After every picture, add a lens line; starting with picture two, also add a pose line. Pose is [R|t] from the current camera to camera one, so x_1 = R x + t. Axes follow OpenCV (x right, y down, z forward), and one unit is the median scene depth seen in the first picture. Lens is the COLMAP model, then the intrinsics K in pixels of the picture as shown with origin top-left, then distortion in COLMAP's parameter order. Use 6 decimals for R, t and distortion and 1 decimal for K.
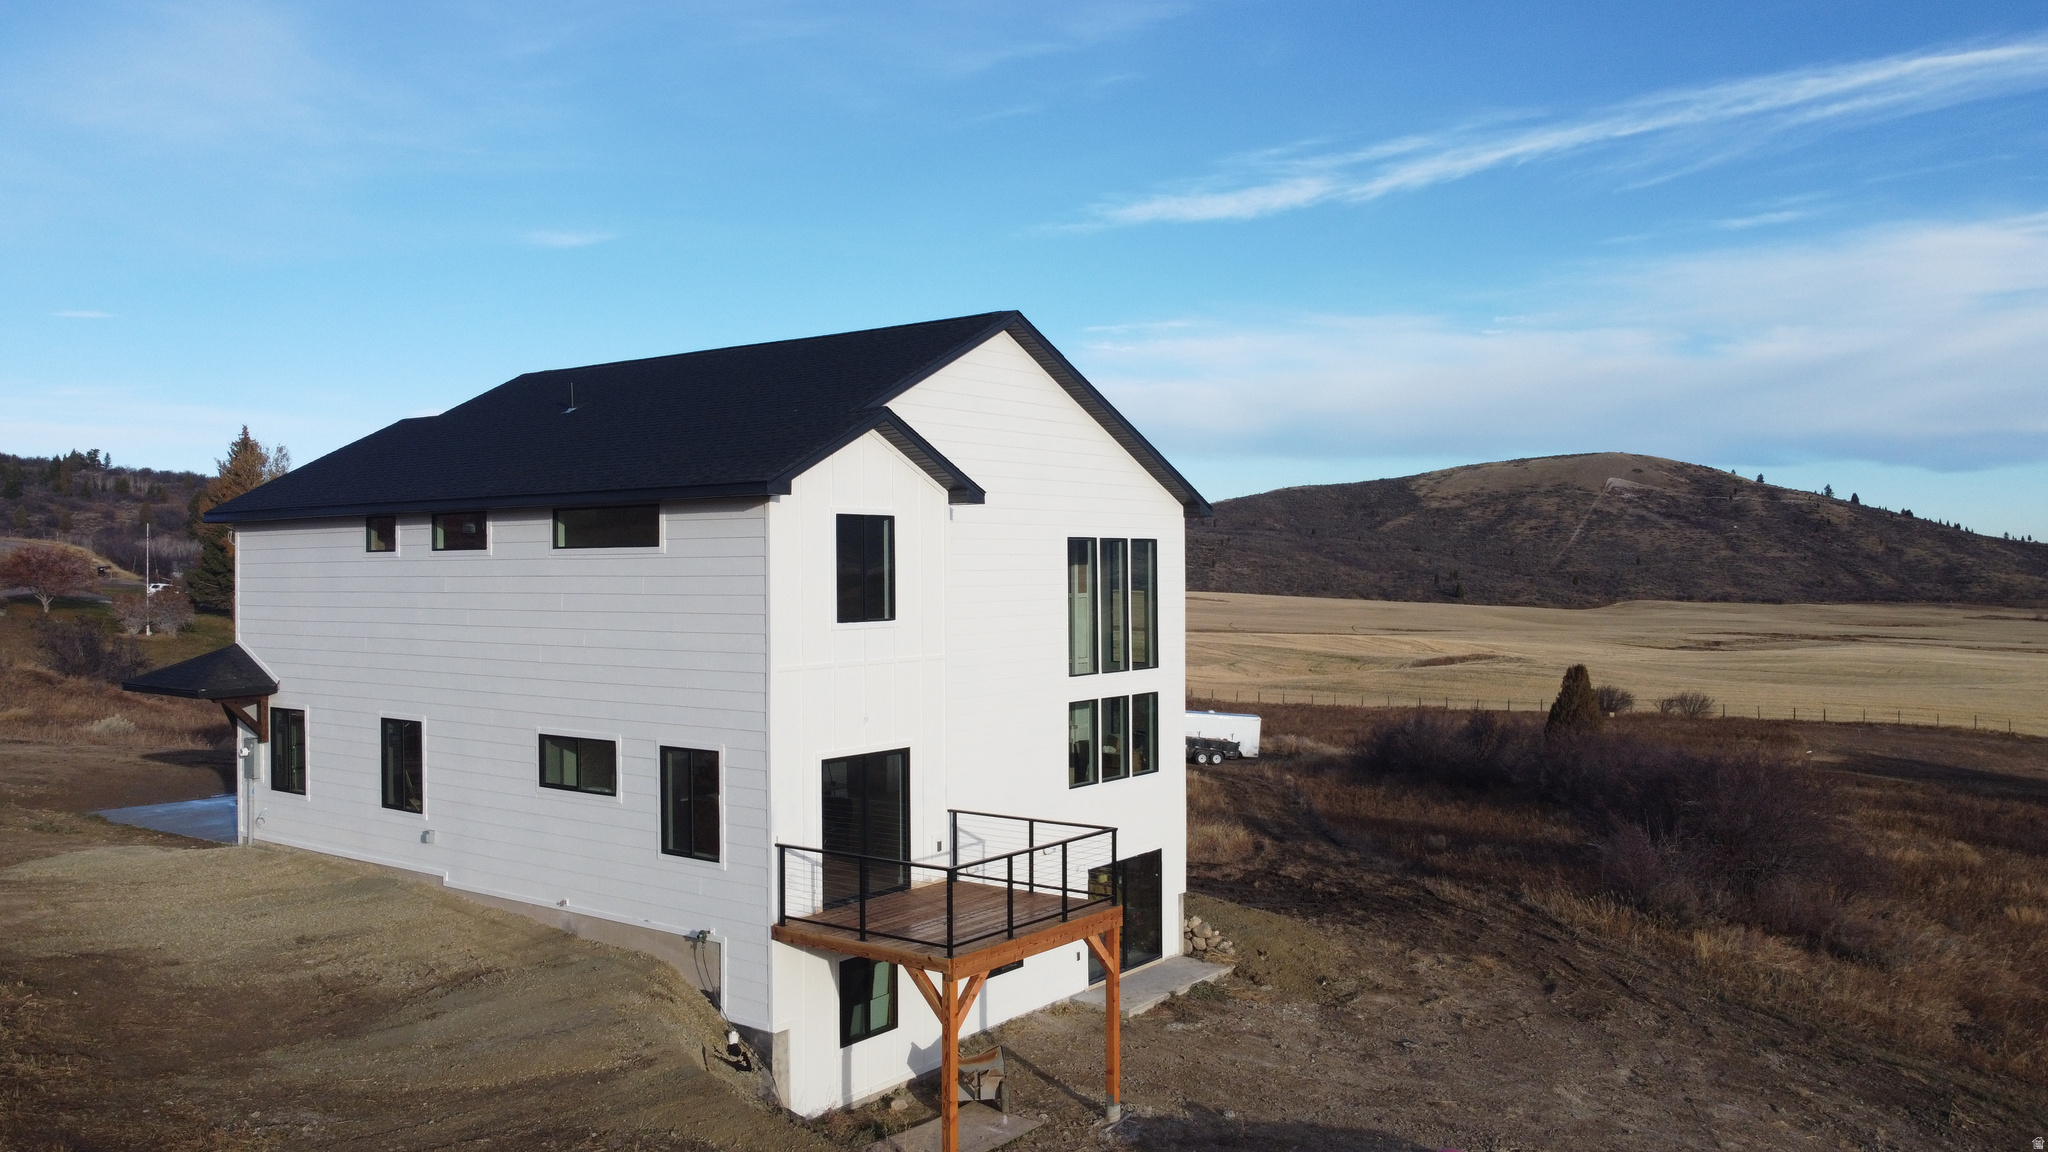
lens RADIAL K [[1556.0, 0, 1039.3], [0, 1556.0, 583.5], [0, 0, 1]] dist [0.008672, -0.023764]
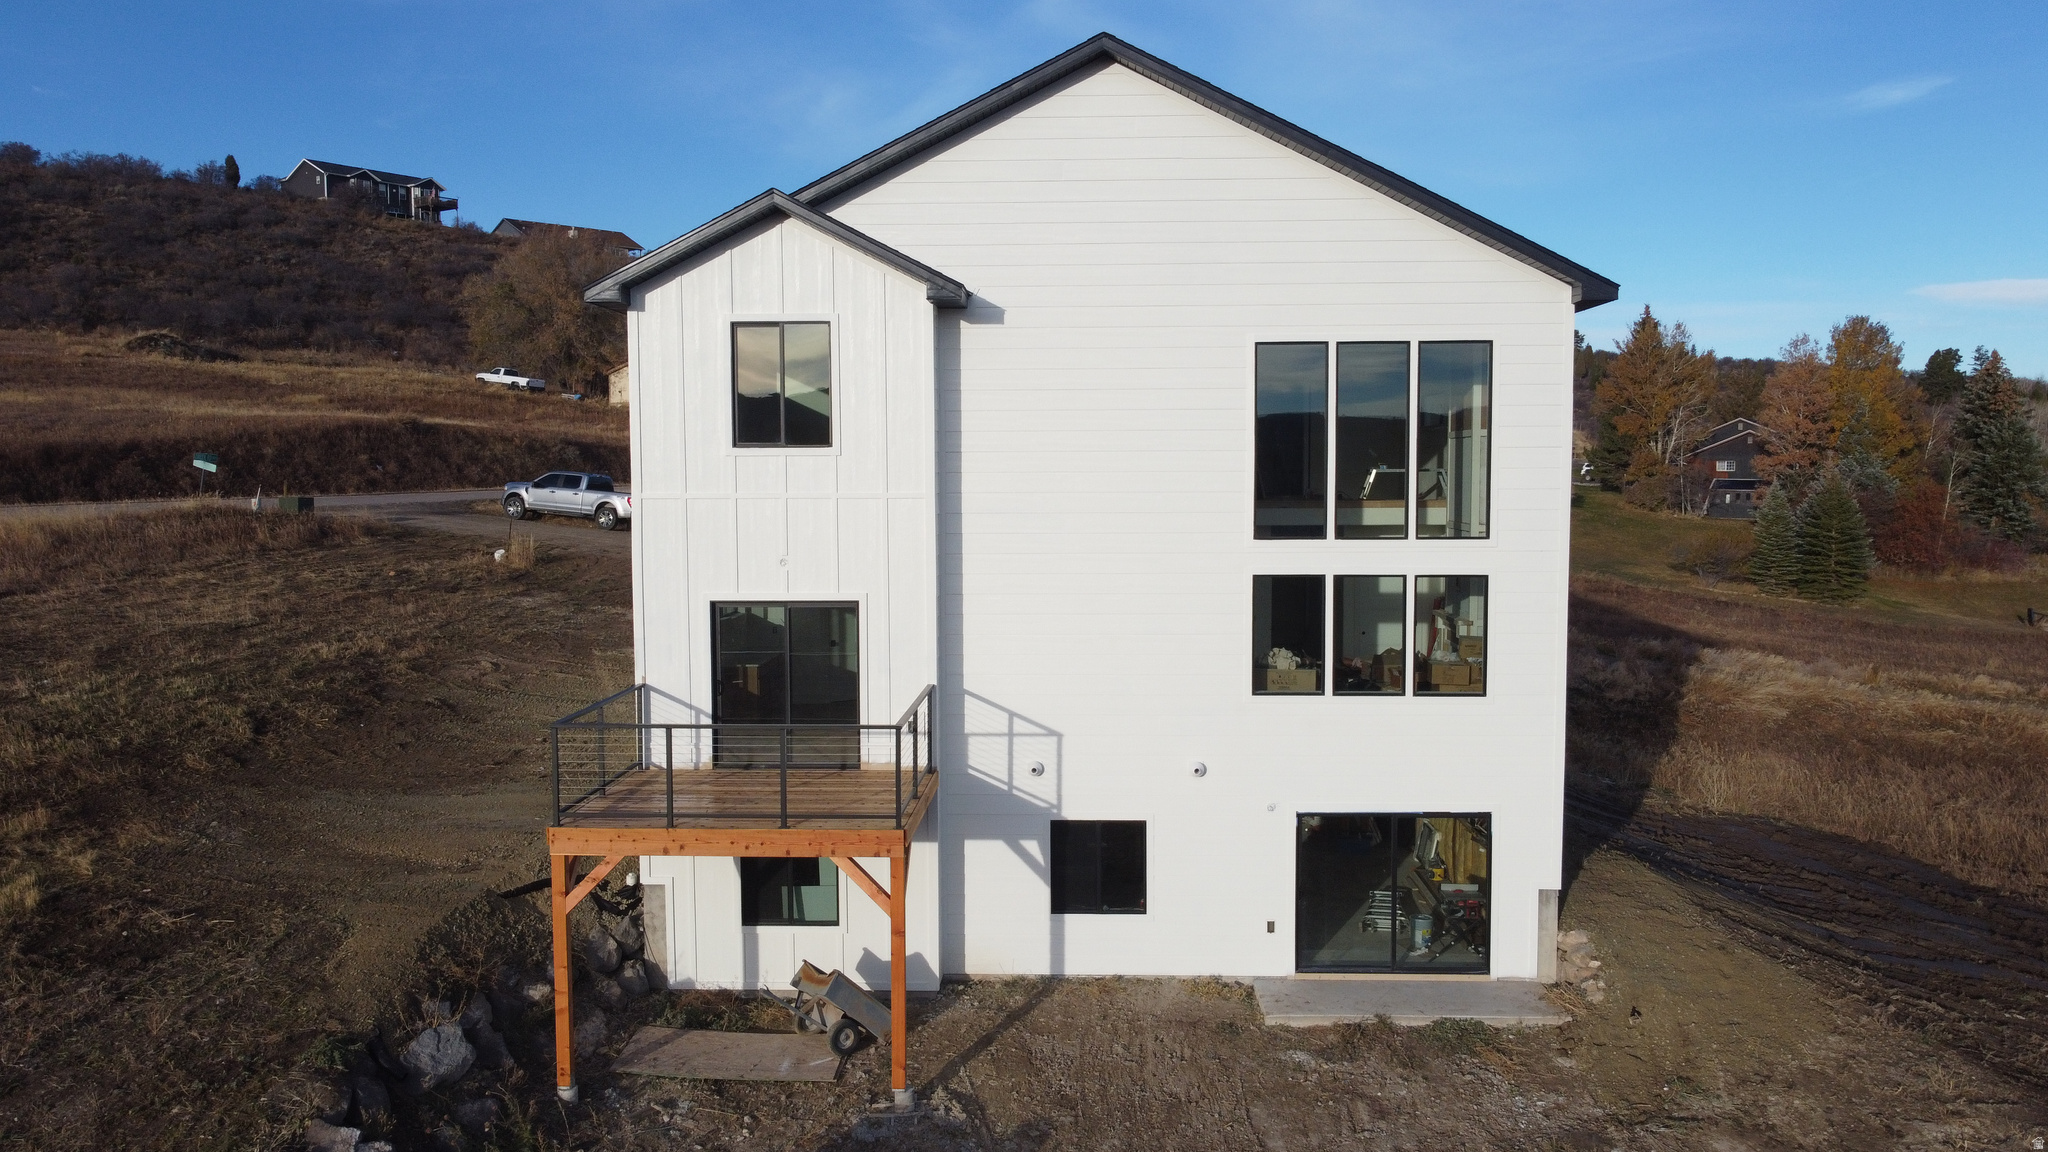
lens RADIAL K [[1556.0, 0, 1025.9], [0, 1556.0, 585.8], [0, 0, 1]] dist [0.008672, -0.023764]
pose [[0.562157, 0.067766, -0.824249, 0.538675], [-0.007447, 0.997012, 0.076891, 0.026747], [0.826997, -0.037086, 0.560982, 0.500809]]
